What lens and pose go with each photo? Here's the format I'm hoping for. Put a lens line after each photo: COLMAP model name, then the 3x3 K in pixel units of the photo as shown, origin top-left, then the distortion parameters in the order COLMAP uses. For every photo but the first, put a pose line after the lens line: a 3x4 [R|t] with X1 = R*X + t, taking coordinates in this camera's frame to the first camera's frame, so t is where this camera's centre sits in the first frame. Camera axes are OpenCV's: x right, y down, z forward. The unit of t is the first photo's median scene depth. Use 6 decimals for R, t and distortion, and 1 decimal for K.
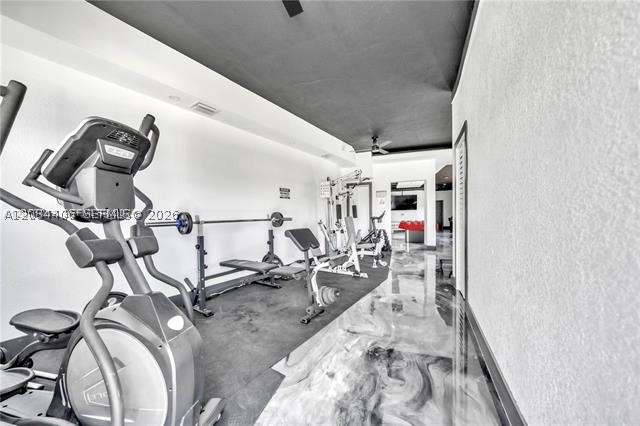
lens RADIAL K [[229.2, 0, 315.8], [0, 229.2, 215.5], [0, 0, 1]] dist [0.000759, 0.000010]
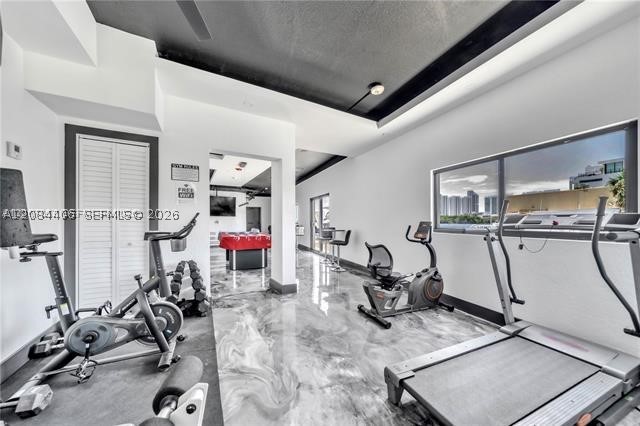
lens RADIAL K [[229.2, 0, 315.8], [0, 229.2, 215.5], [0, 0, 1]] dist [0.000759, 0.000010]
pose [[0.705813, 0.025201, 0.707950, 0.162102], [-0.004310, 0.999501, -0.031282, -0.009880], [-0.708385, 0.019028, 0.705570, 0.551710]]
